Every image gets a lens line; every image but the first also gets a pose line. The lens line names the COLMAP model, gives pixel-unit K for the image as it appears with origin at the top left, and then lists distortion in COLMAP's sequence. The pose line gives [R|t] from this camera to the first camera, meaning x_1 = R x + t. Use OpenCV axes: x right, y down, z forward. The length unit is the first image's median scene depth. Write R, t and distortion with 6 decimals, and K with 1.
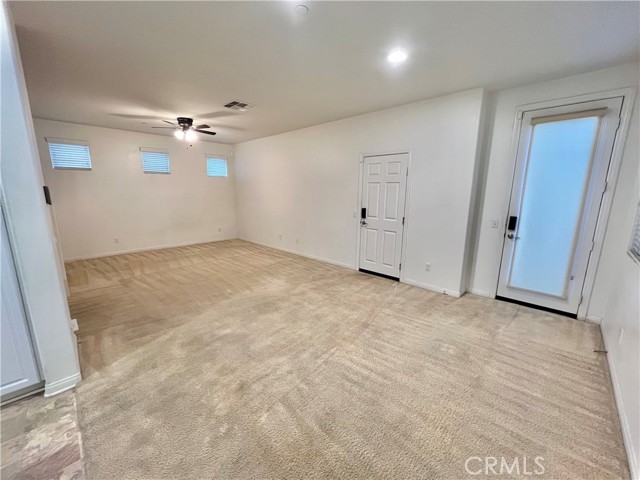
lens RADIAL K [[256.9, 0, 319.9], [0, 256.9, 241.4], [0, 0, 1]] dist [-0.001294, -0.000152]
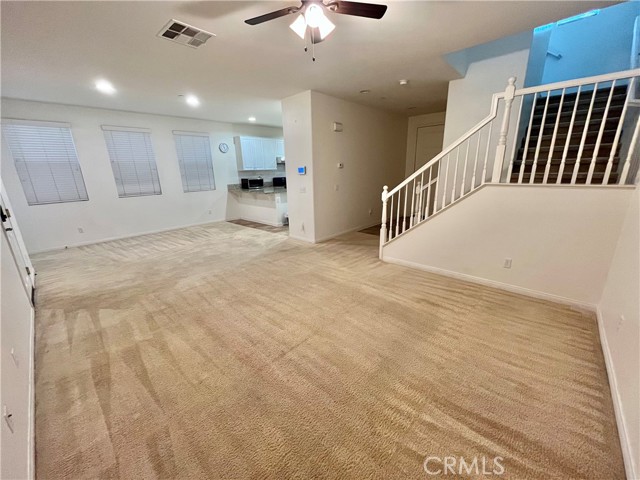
lens RADIAL K [[256.9, 0, 319.5], [0, 256.9, 241.3], [0, 0, 1]] dist [-0.001294, -0.000152]
pose [[-0.999460, 0.024152, -0.022264, -0.647064], [0.011385, 0.890470, 0.454899, -0.374446], [0.030812, 0.454401, -0.890264, 1.906749]]
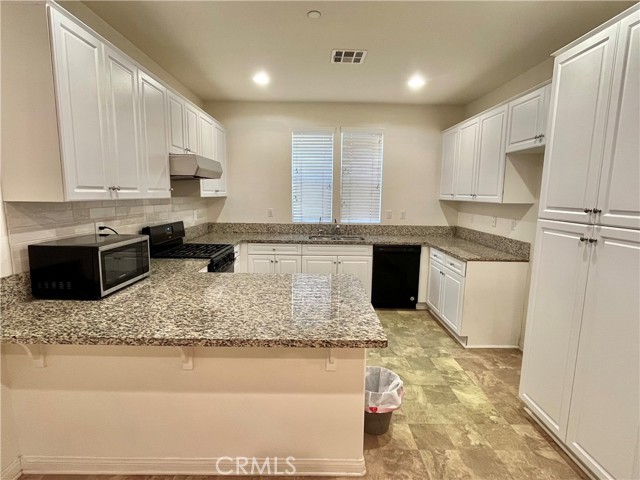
lens RADIAL K [[326.4, 0, 318.4], [0, 326.4, 238.9], [0, 0, 1]] dist [-0.006661, -0.001125]
pose [[-0.714059, 0.083897, -0.695040, -0.039878], [-0.154851, 0.949276, 0.273673, -0.090009], [0.682745, 0.303046, -0.664847, 0.390816]]
